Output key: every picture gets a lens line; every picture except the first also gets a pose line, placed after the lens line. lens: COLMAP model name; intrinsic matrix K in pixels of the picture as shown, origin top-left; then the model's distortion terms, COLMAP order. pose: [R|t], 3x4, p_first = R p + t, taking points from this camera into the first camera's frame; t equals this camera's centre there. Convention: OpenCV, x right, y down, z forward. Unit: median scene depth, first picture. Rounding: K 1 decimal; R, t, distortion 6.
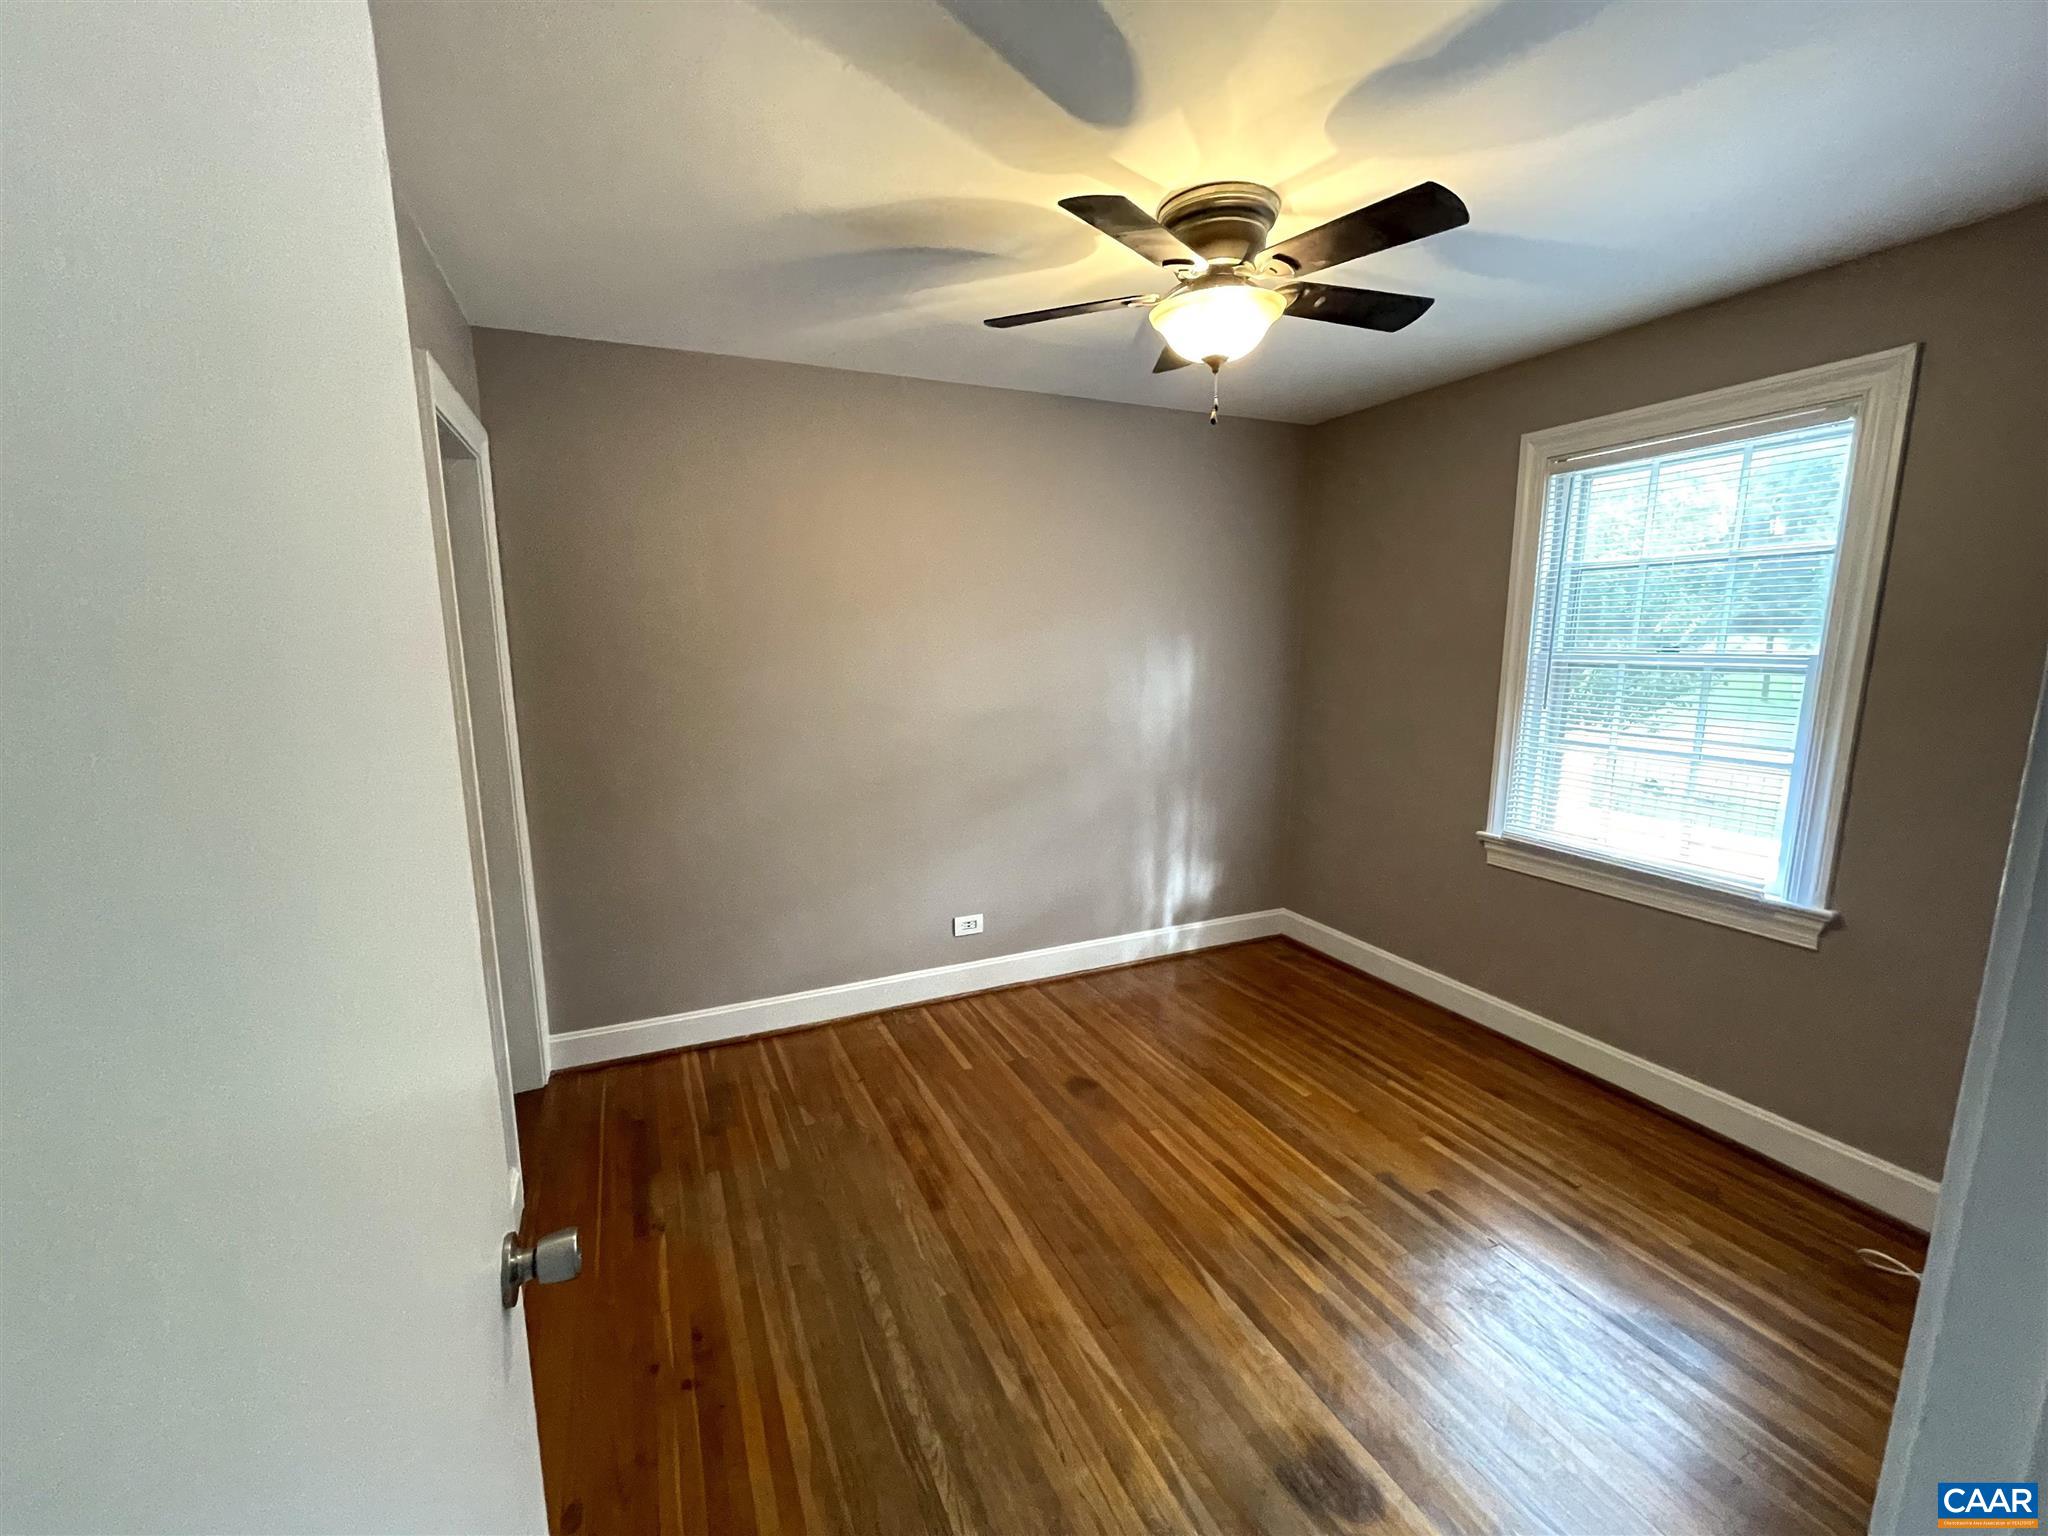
lens RADIAL K [[833.4, 0, 1013.0], [0, 833.4, 782.2], [0, 0, 1]] dist [0.001522, -0.000601]
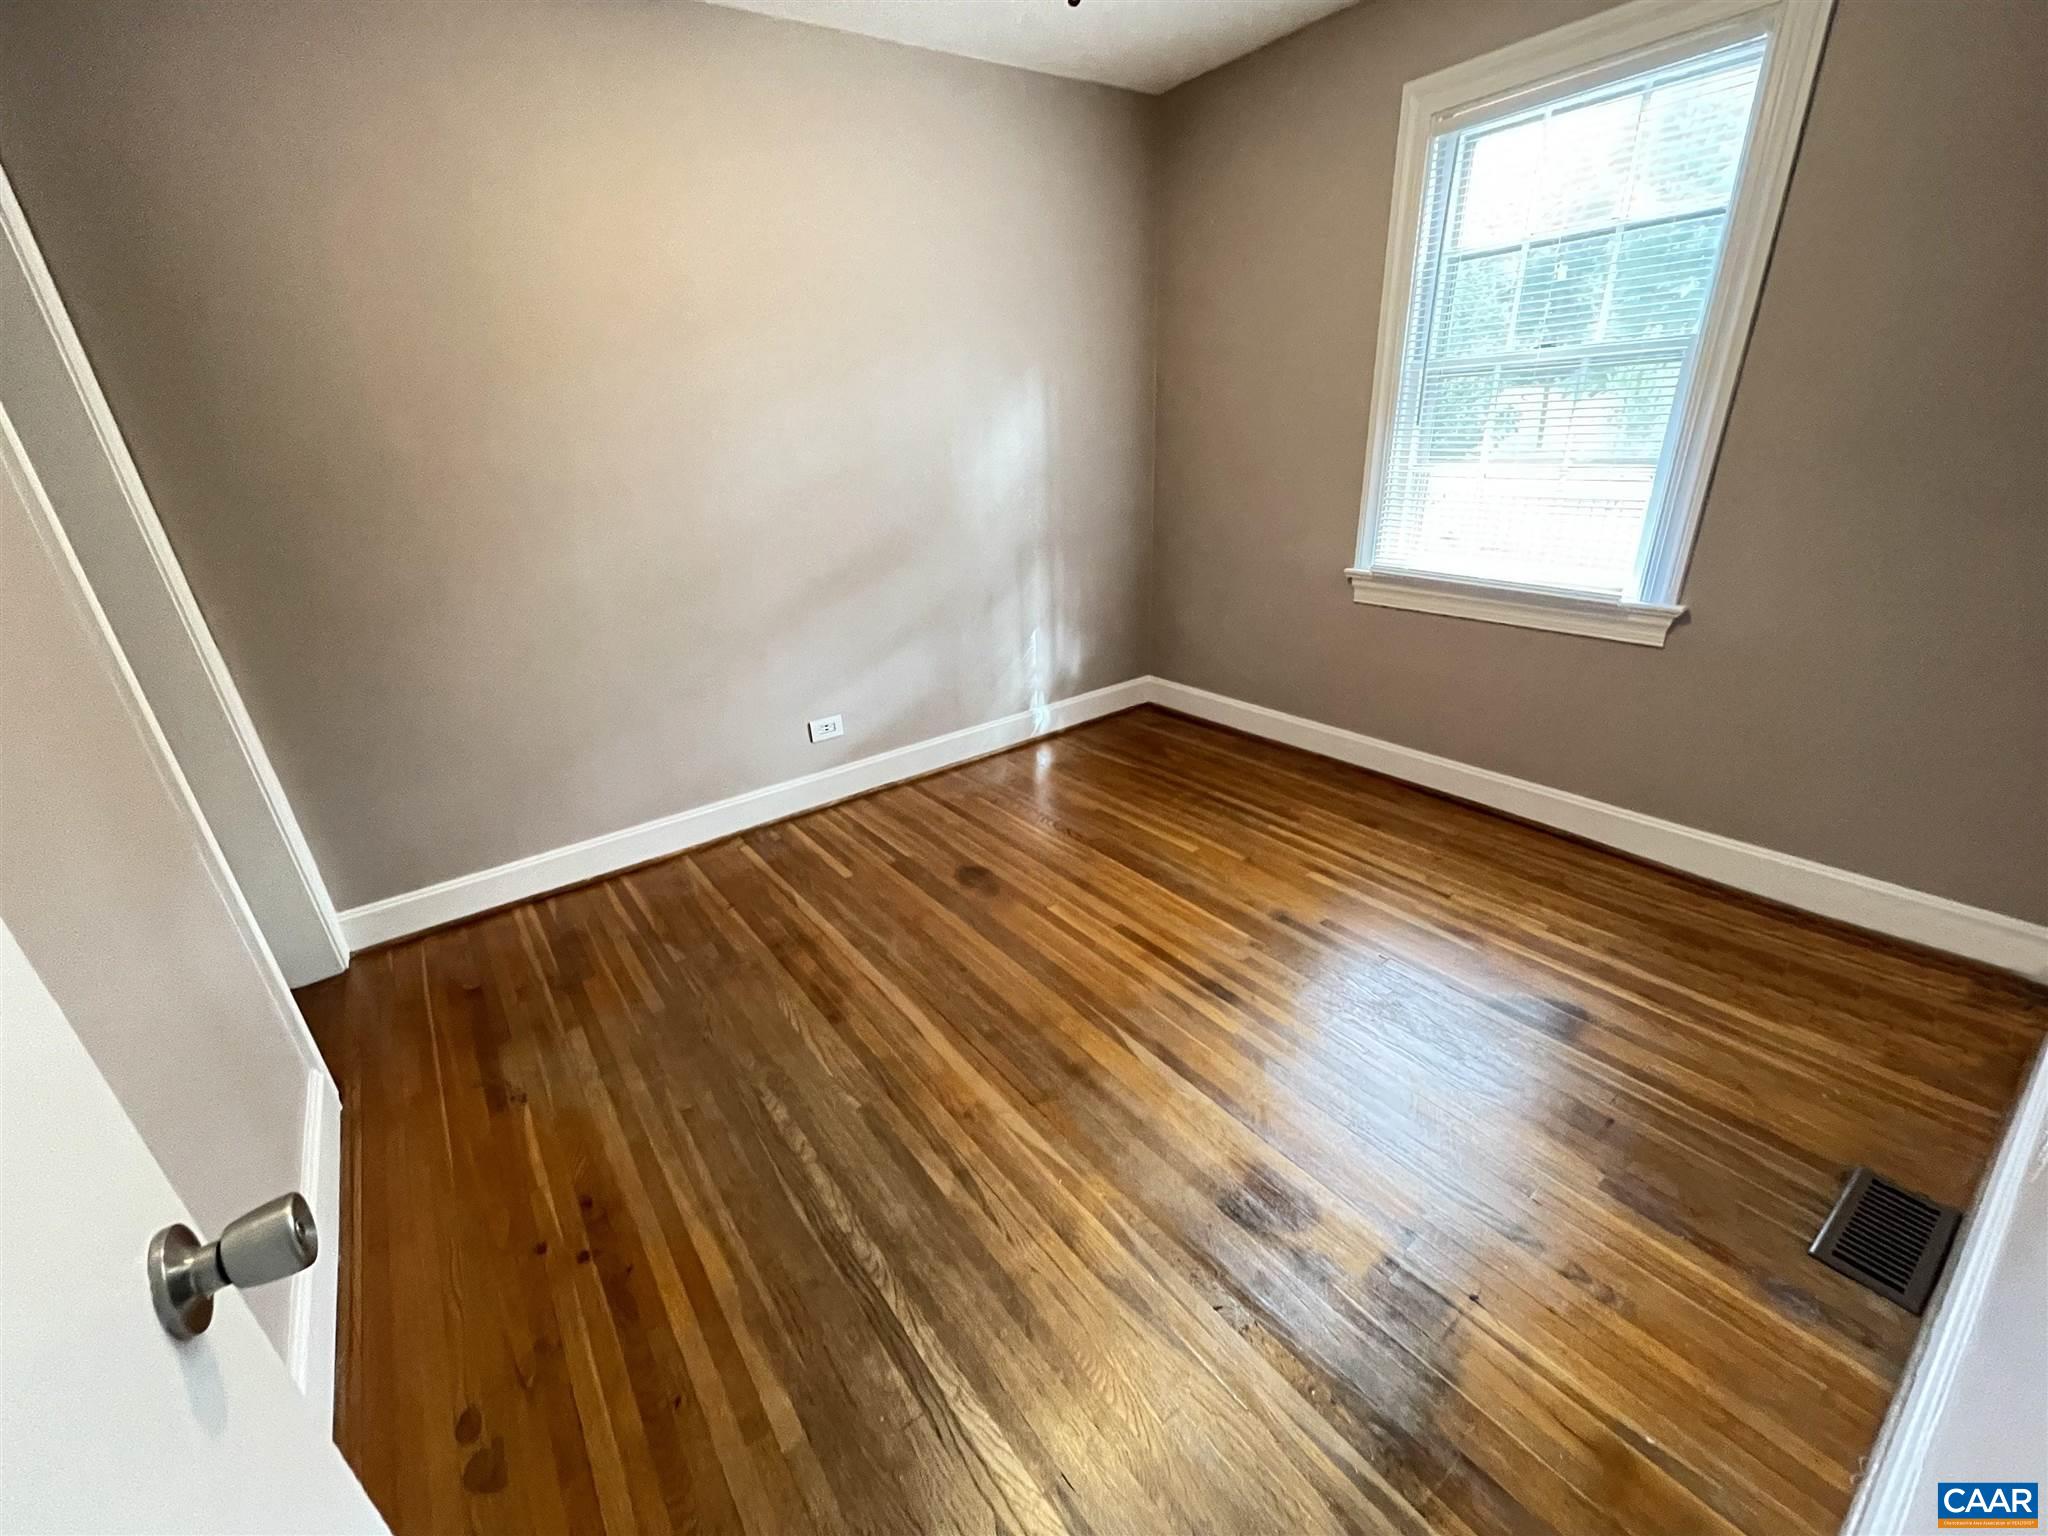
lens RADIAL K [[833.4, 0, 1024.8], [0, 833.4, 788.8], [0, 0, 1]] dist [0.001522, -0.000601]
pose [[0.976045, -0.130968, 0.173731, -0.014694], [0.084746, 0.964312, 0.250838, 0.042546], [-0.200383, -0.230106, 0.952312, 0.127052]]
